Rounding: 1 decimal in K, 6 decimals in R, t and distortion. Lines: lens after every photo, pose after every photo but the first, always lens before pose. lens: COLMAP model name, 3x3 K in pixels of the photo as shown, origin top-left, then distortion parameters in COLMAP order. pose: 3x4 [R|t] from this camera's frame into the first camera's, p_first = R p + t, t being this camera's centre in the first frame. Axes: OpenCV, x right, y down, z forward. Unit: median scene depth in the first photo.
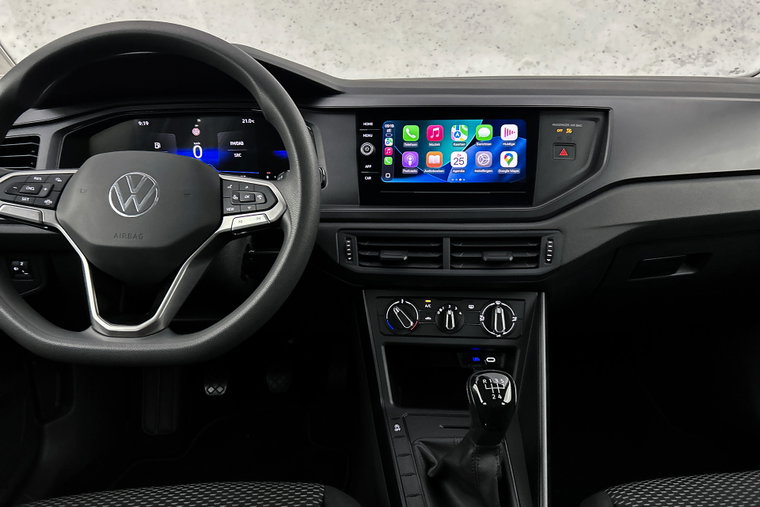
lens RADIAL K [[560.1, 0, 380.2], [0, 560.1, 256.5], [0, 0, 1]] dist [0.075212, -0.094602]
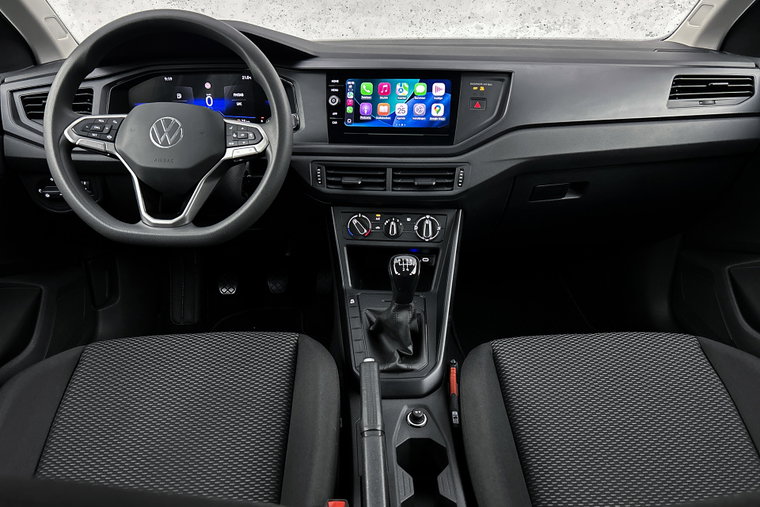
lens RADIAL K [[560.1, 0, 380.2], [0, 560.1, 256.5], [0, 0, 1]] dist [0.075212, -0.094602]
pose [[0.999510, 0.016098, -0.026858, 0.131383], [-0.013380, 0.995049, 0.098476, 0.046258], [0.028310, -0.098069, 0.994777, -0.380002]]
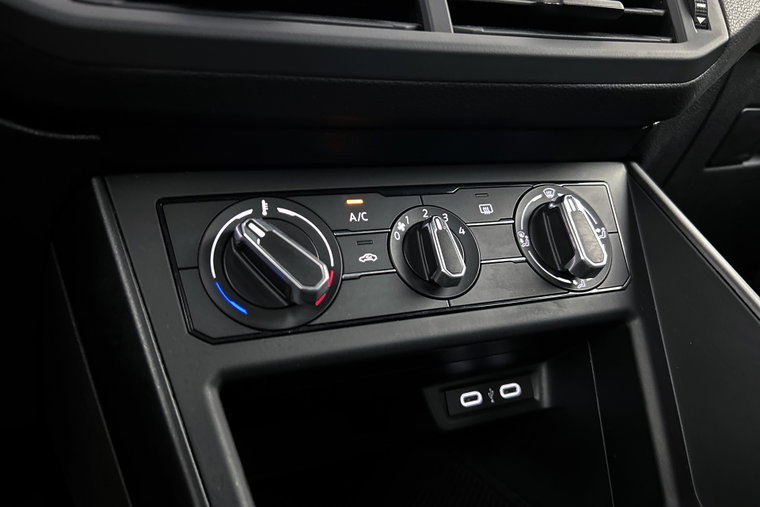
lens RADIAL K [[560.1, 0, 380.2], [0, 560.1, 256.5], [0, 0, 1]] dist [0.075212, -0.094602]
pose [[0.881911, -0.065555, 0.466836, -0.040057], [0.164226, 0.970974, -0.173896, 0.162311], [-0.441886, 0.230027, 0.867078, 0.765683]]
